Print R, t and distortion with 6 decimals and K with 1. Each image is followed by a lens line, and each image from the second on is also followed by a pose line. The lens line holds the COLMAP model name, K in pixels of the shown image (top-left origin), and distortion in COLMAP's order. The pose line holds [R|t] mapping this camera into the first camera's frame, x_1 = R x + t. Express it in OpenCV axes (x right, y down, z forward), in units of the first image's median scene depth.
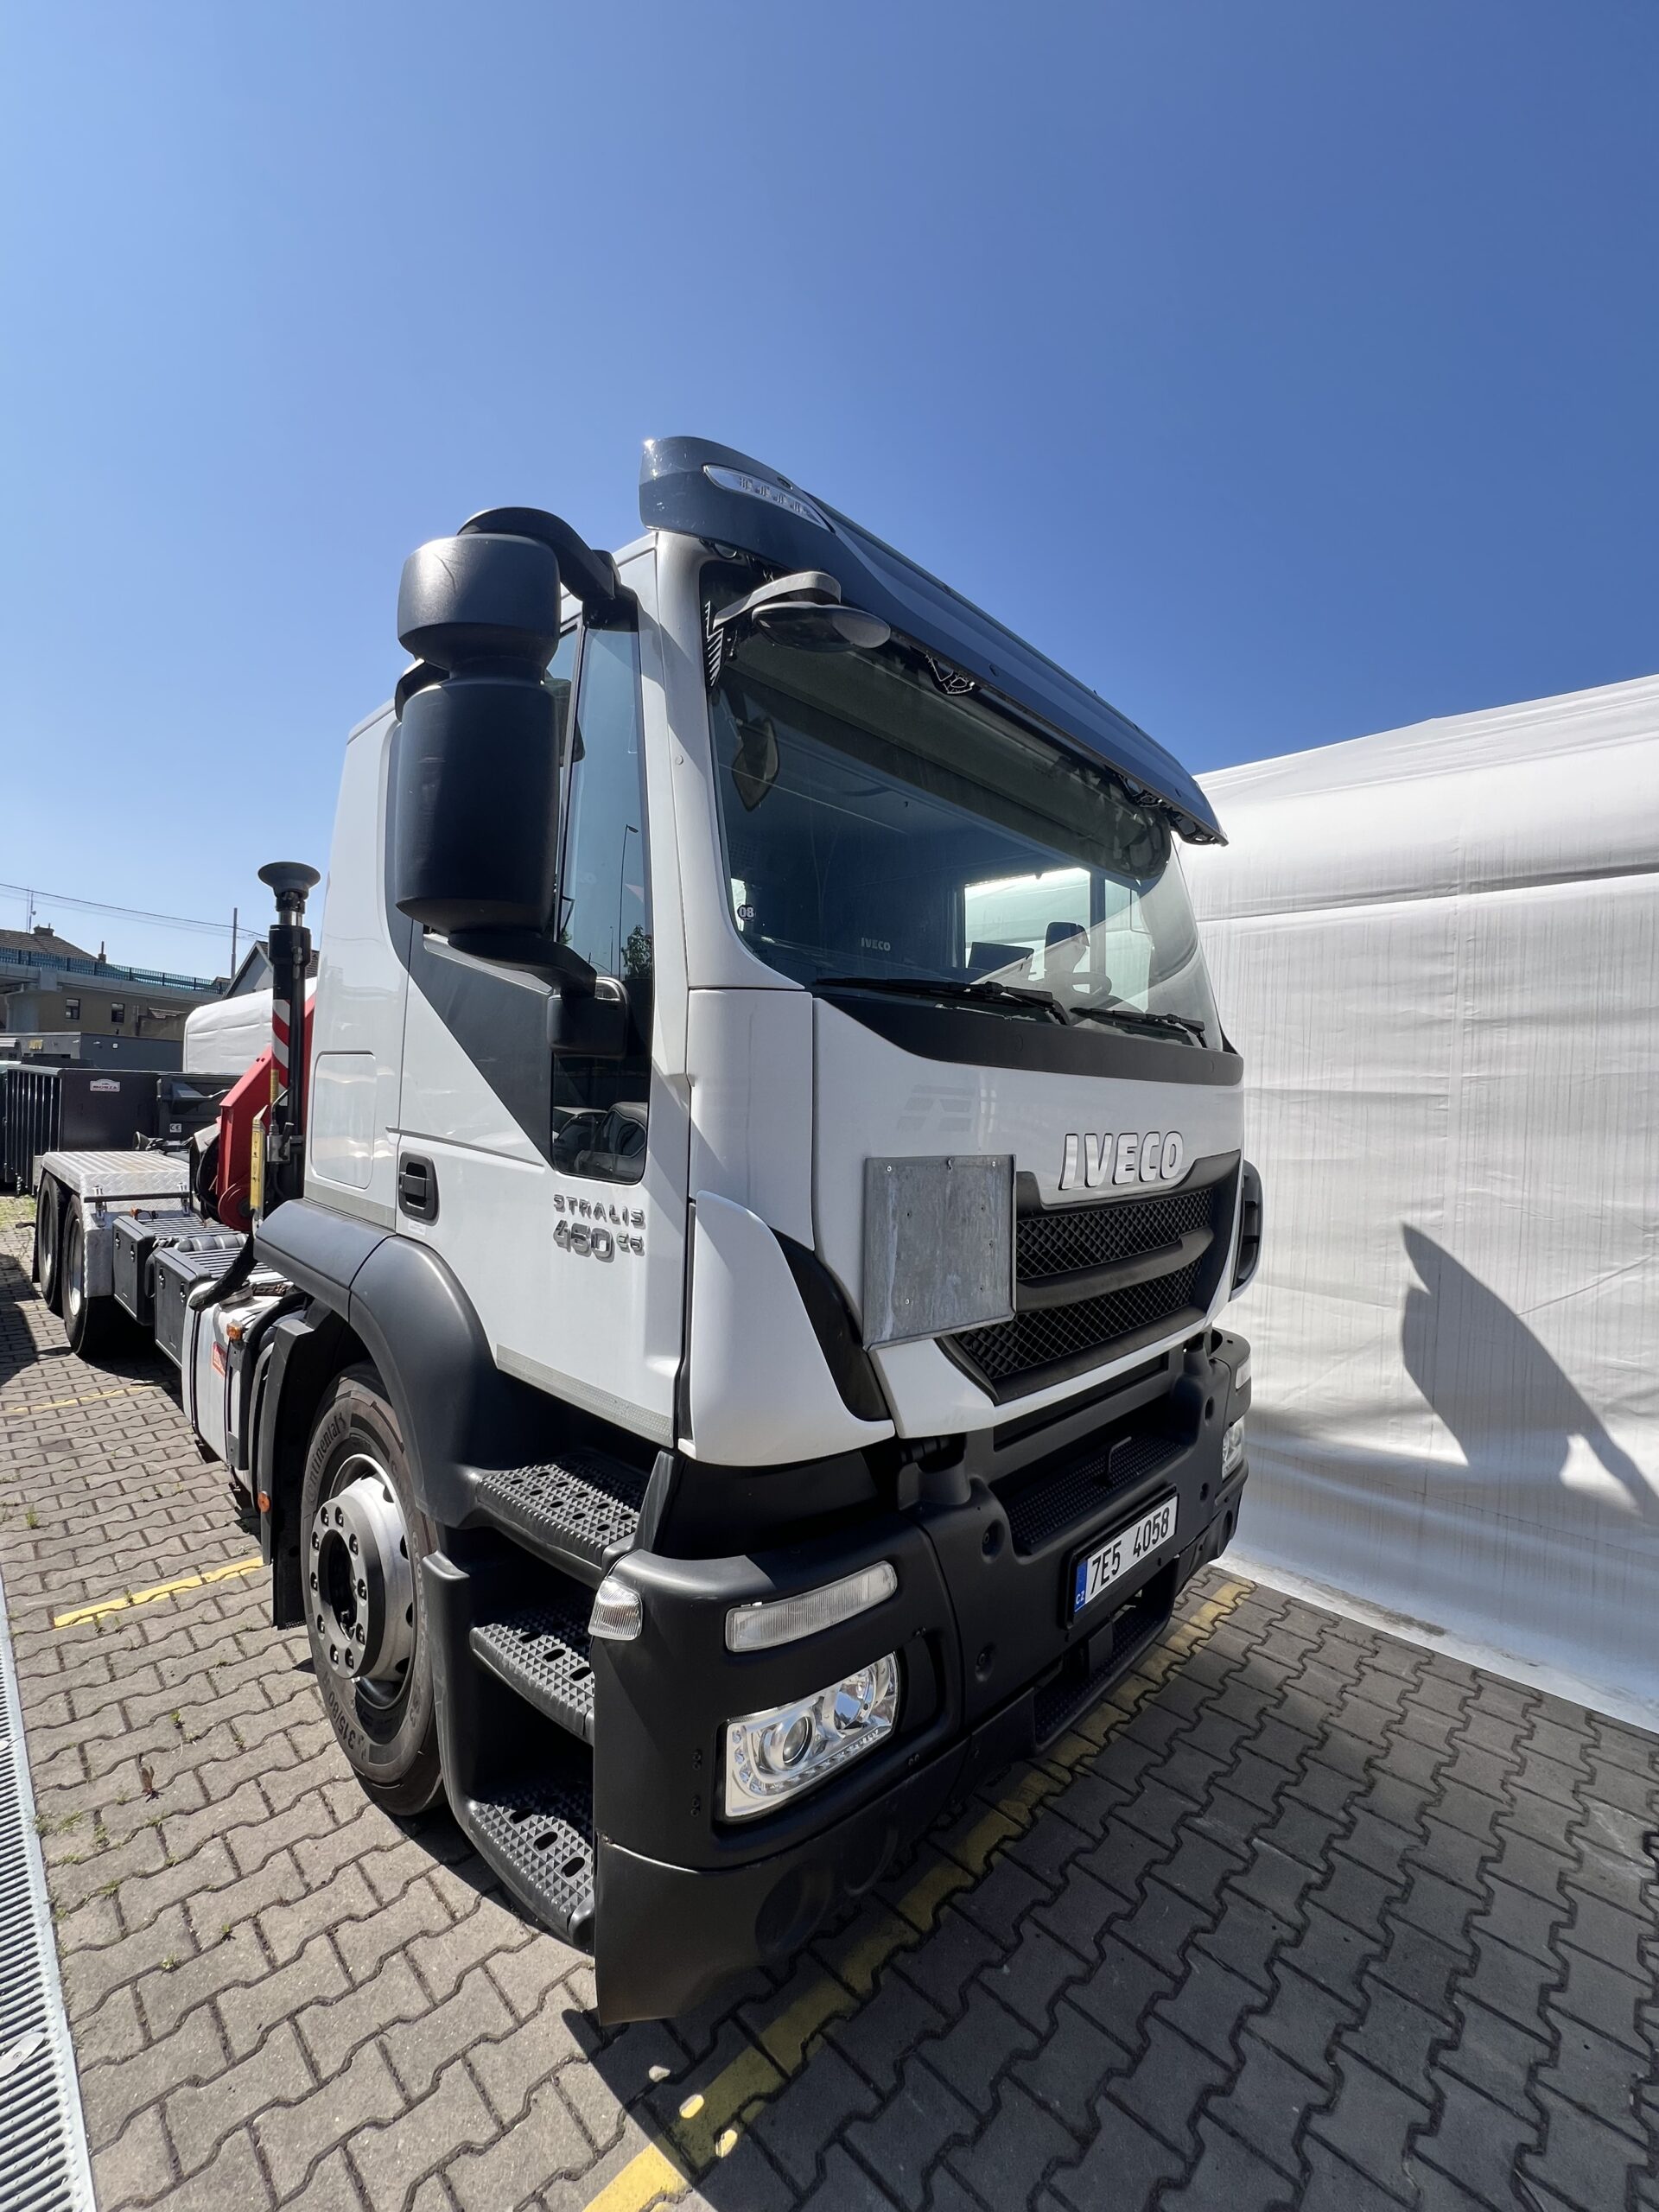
lens RADIAL K [[891.6, 0, 829.5], [0, 891.6, 1094.1], [0, 0, 1]] dist [-0.002440, 0.000758]
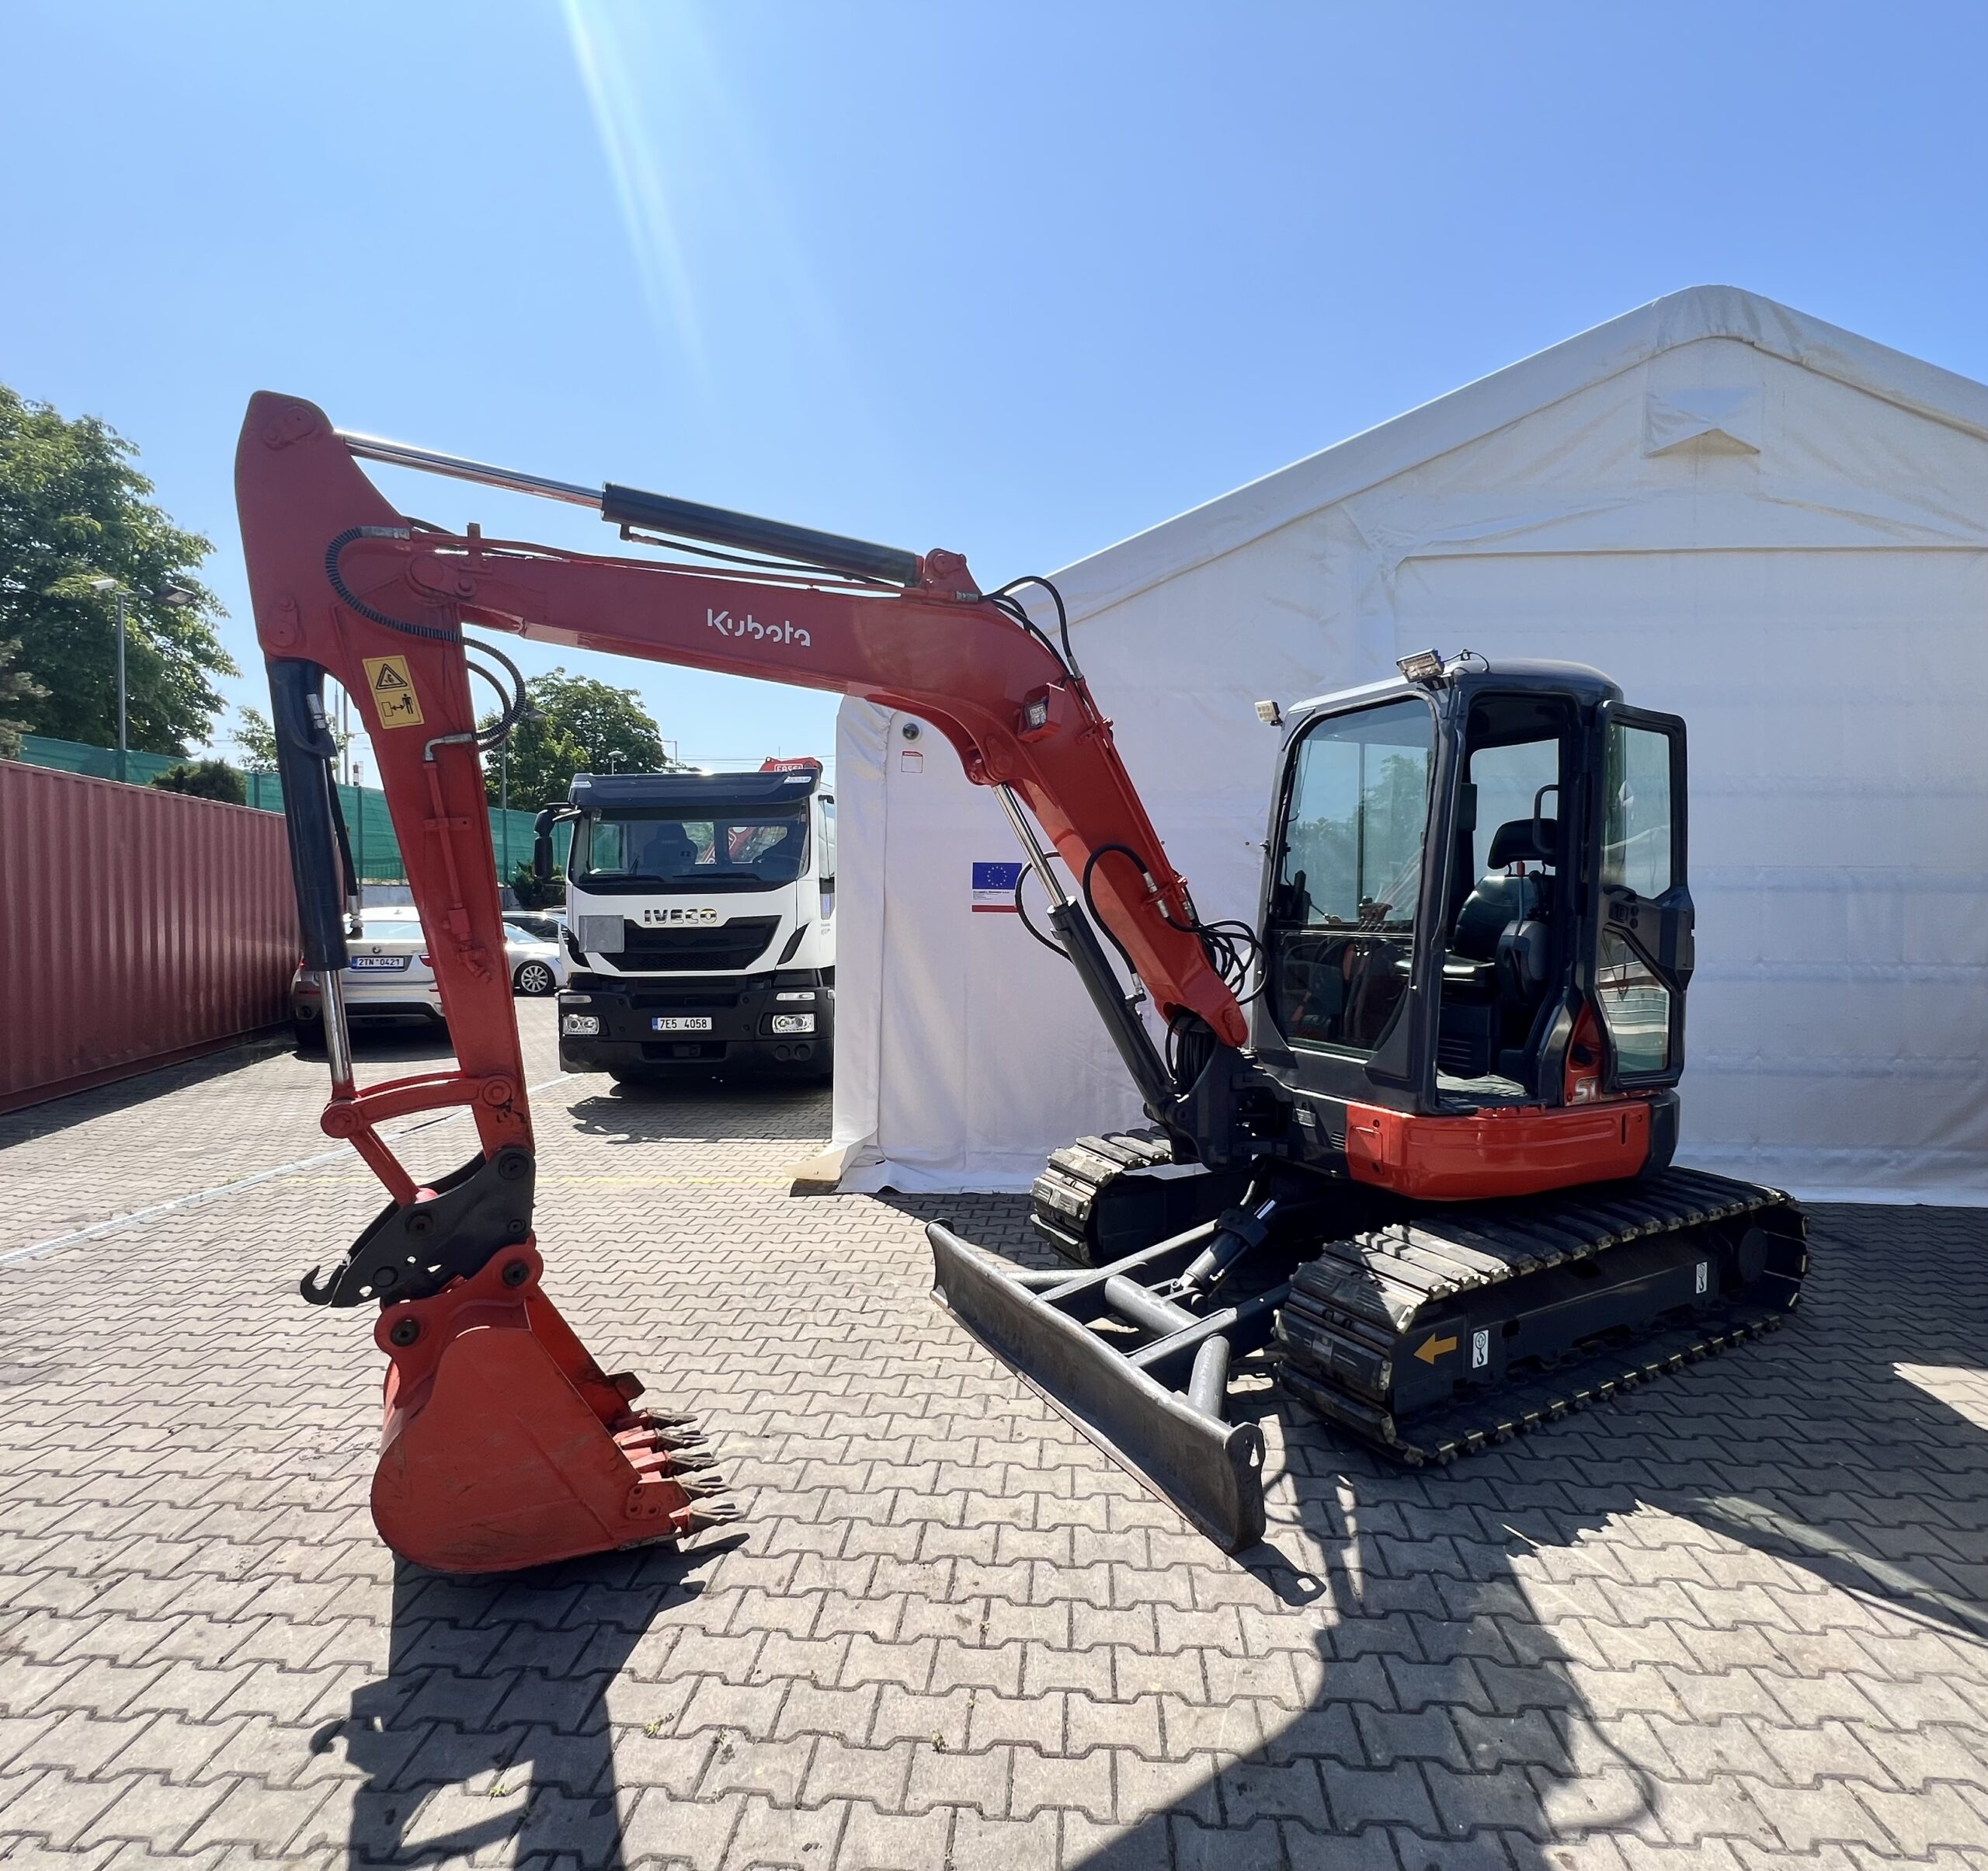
lens RADIAL K [[1005.5, 0, 1029.9], [0, 1005.5, 938.0], [0, 0, 1]] dist [-0.001905, 0.000571]
pose [[0.656553, 0.012139, -0.754182, 5.556787], [0.011756, 0.999584, 0.026323, 0.079514], [0.754188, -0.026148, 0.656137, -0.774201]]
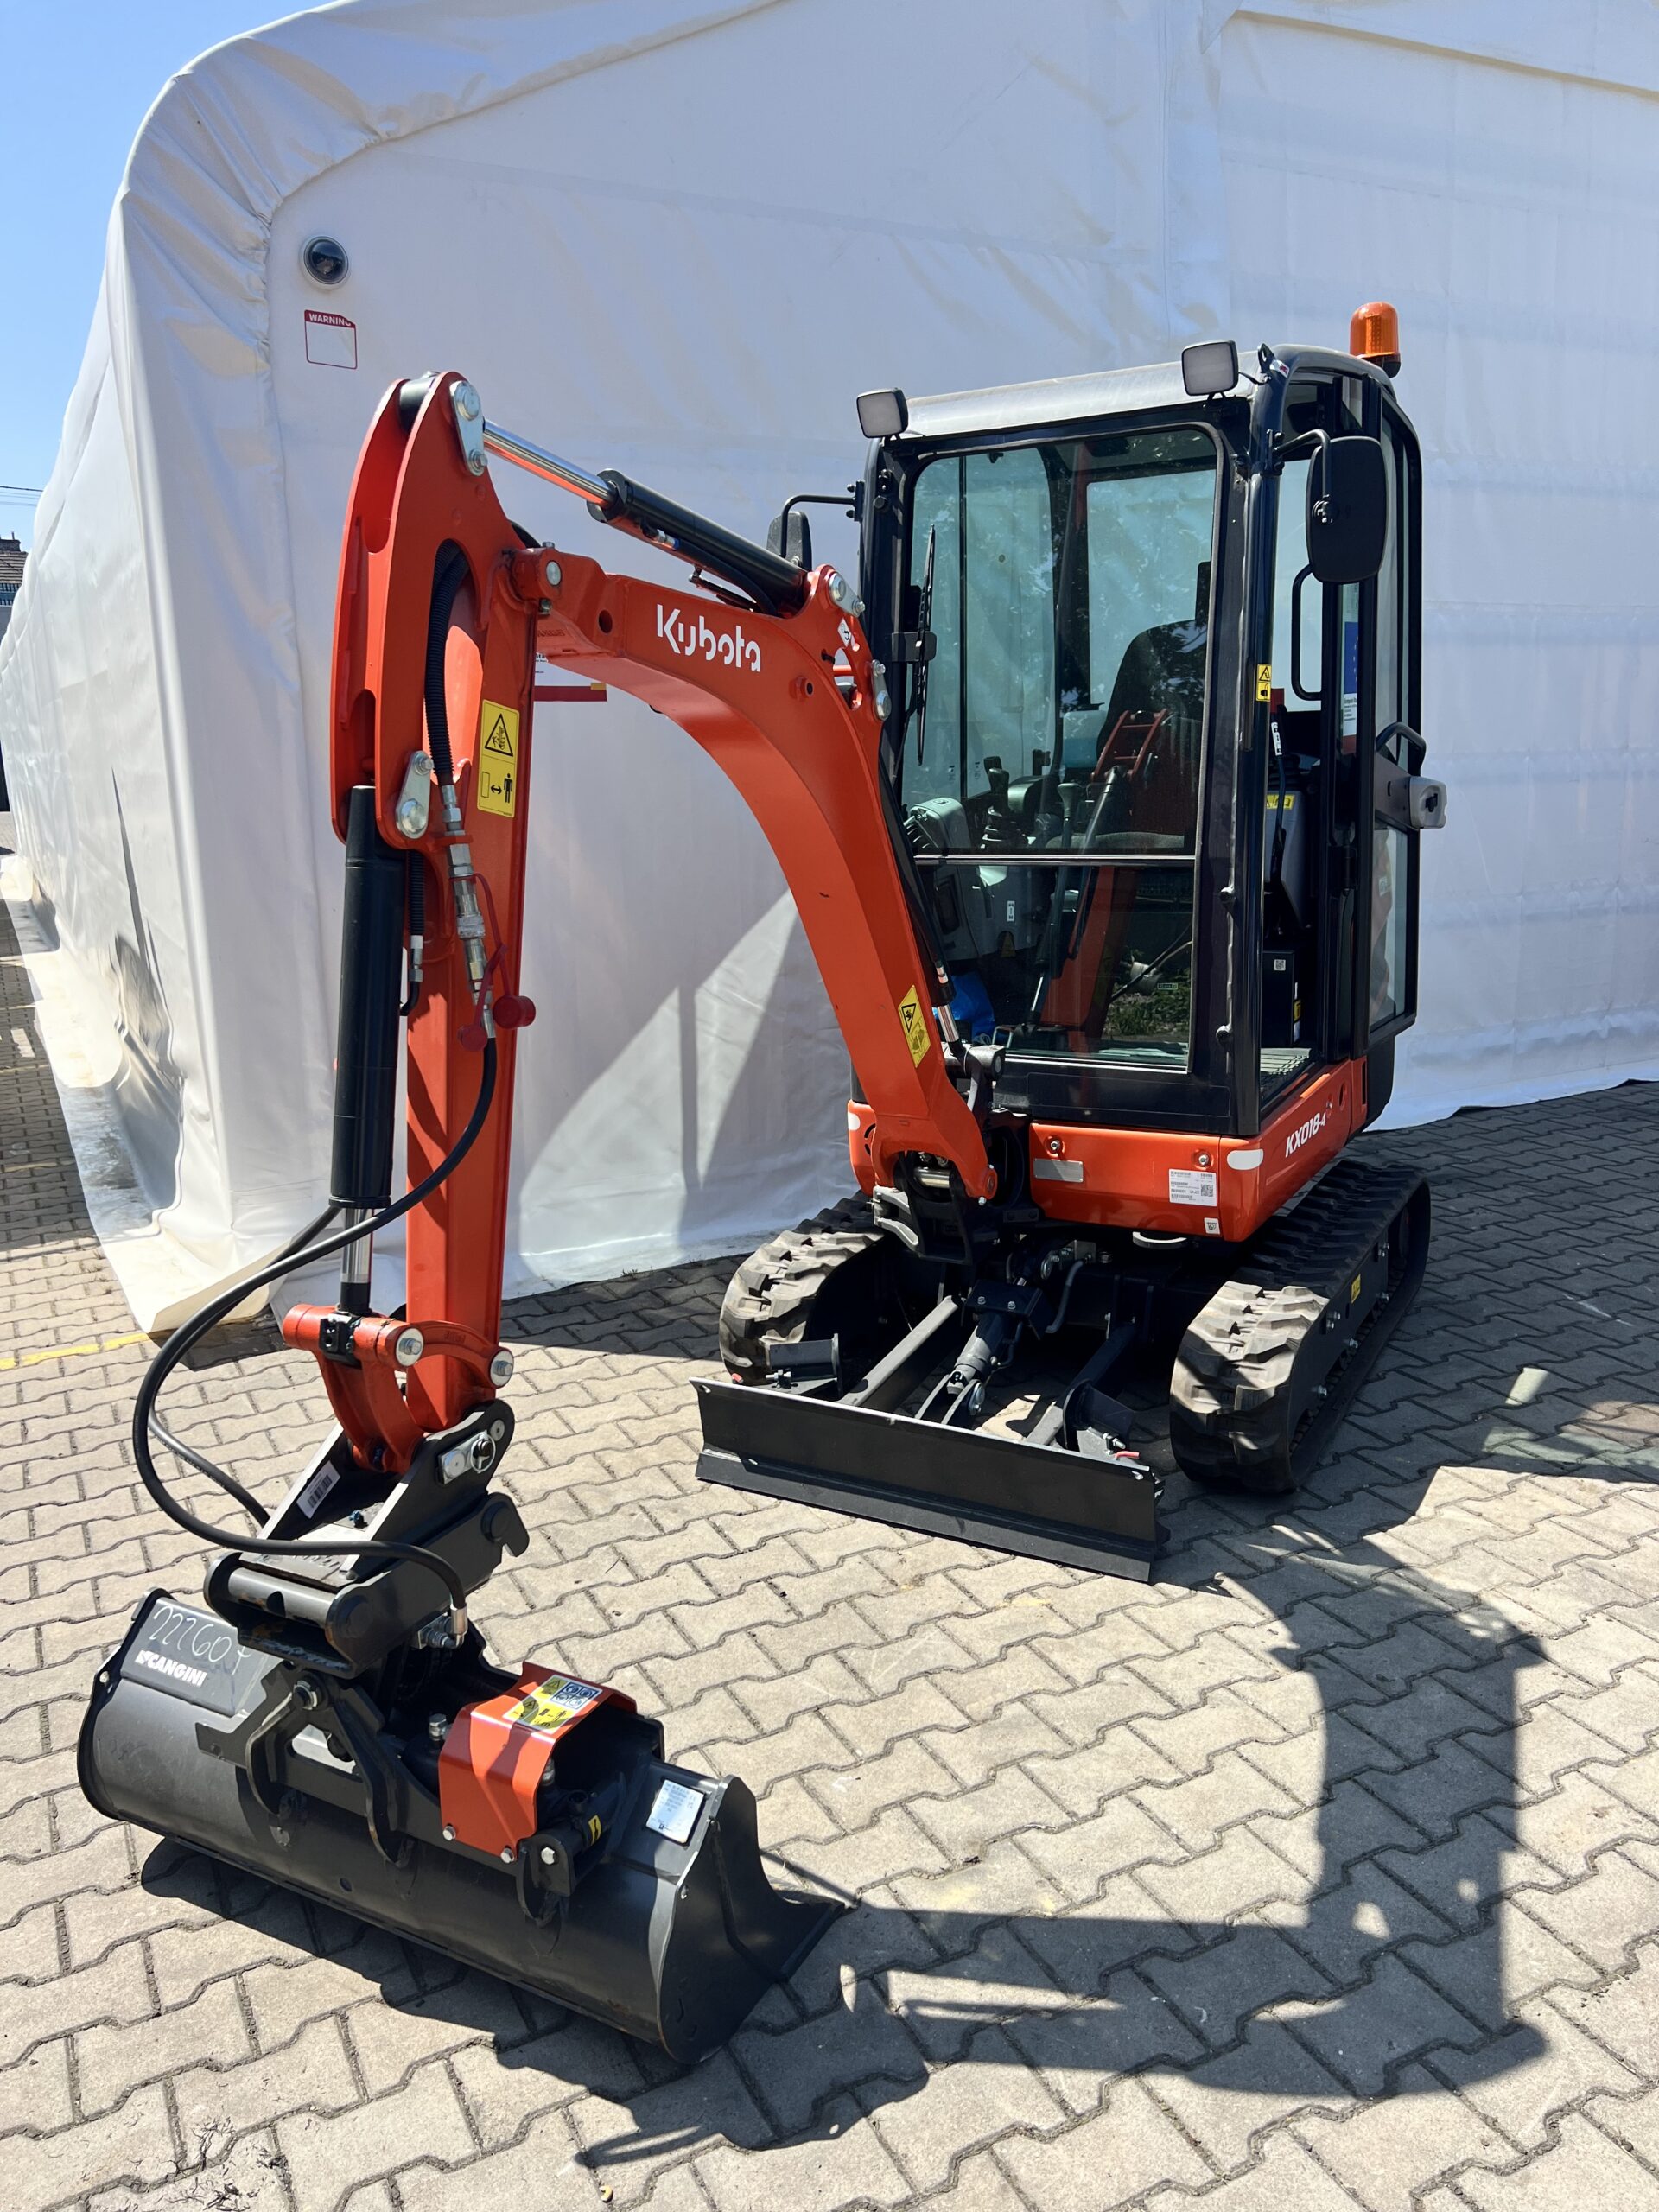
lens RADIAL K [[1660.6, 0, 843.7], [0, 1660.6, 1118.6], [0, 0, 1]] dist [0.050389, -0.059567]
pose [[0.947044, 0.030103, -0.319691, 4.103240], [0.044847, 0.973438, 0.224517, 0.157950], [0.317958, -0.226964, 0.920538, -1.093884]]
